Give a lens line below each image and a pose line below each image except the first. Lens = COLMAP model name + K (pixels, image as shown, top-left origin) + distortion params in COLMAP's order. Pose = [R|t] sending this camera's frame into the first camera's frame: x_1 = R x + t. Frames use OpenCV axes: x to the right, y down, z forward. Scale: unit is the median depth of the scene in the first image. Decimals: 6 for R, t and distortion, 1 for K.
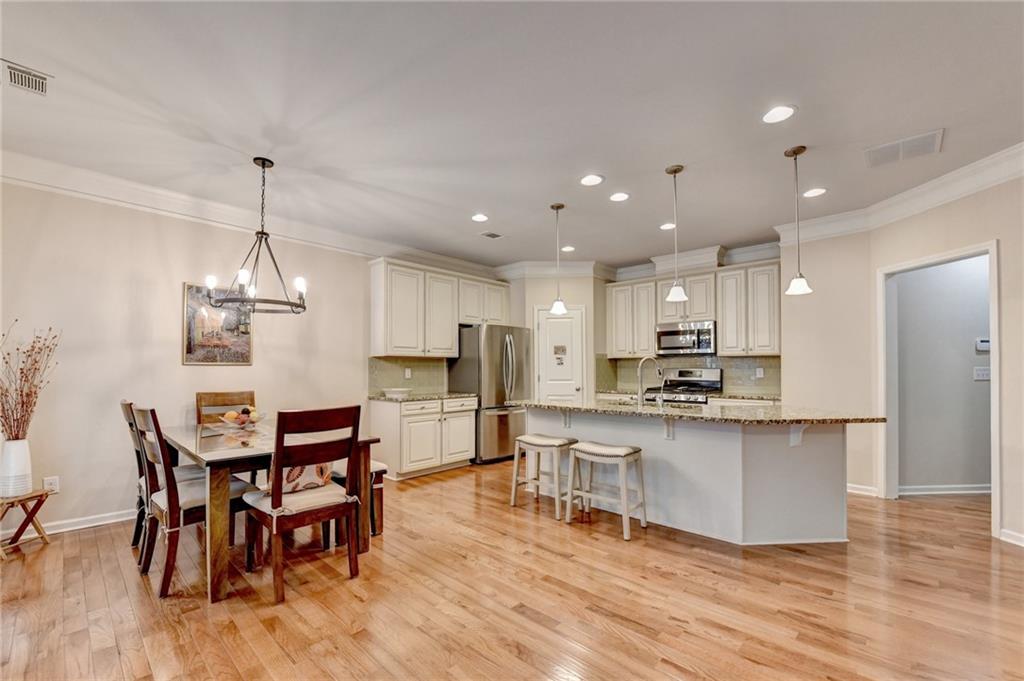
lens RADIAL K [[419.2, 0, 511.7], [0, 419.2, 360.1], [0, 0, 1]] dist [-0.024918, -0.000085]
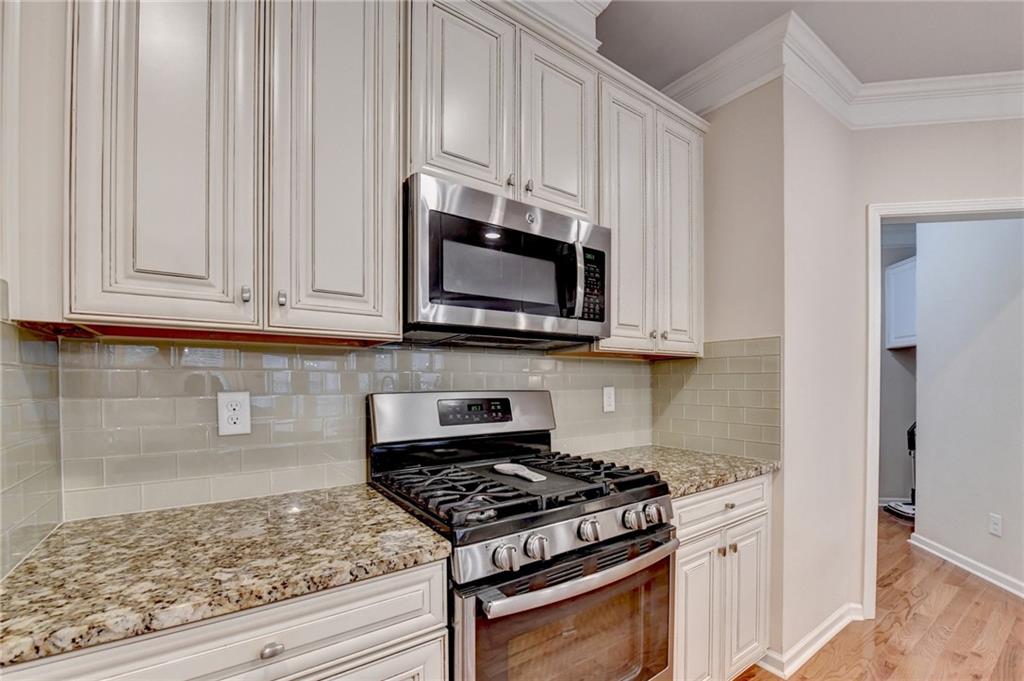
lens RADIAL K [[437.8, 0, 515.6], [0, 437.8, 381.5], [0, 0, 1]] dist [-0.020848, -0.000238]
pose [[0.210159, 0.002041, 0.977665, 0.181601], [-0.013134, 0.999913, 0.000735, 0.015225], [-0.977579, -0.012995, 0.210168, 1.075372]]
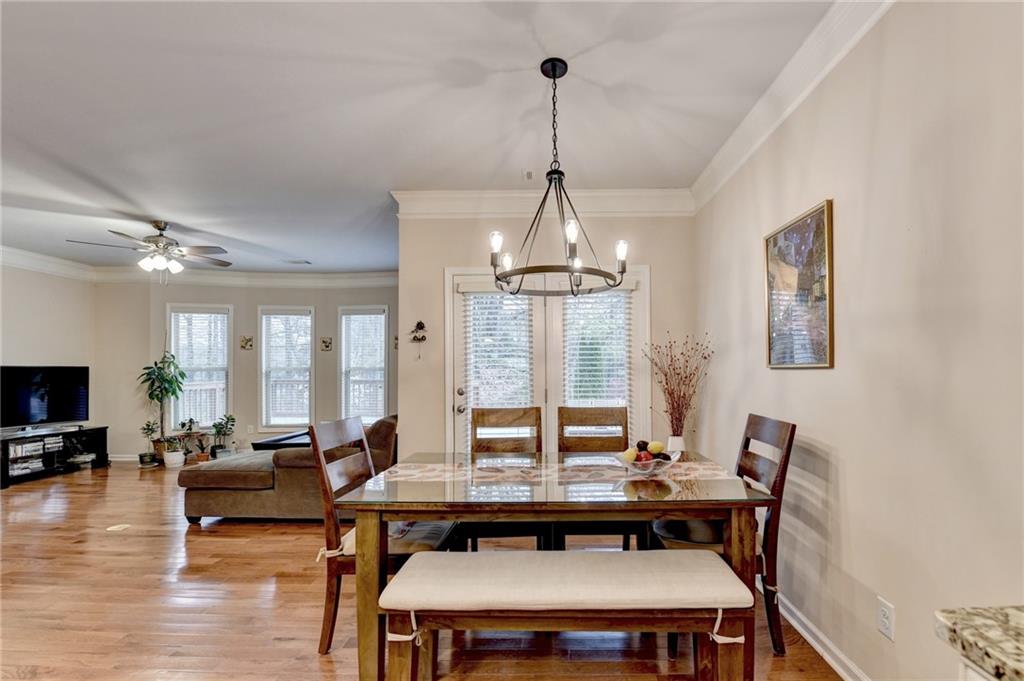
lens RADIAL K [[431.0, 0, 534.5], [0, 431.0, 366.3], [0, 0, 1]] dist [-0.000037, -0.000103]
pose [[-0.757737, -0.004678, -0.652543, -0.079642], [0.015961, 0.999542, -0.025700, 0.013449], [0.652365, -0.029889, -0.757315, 0.945942]]
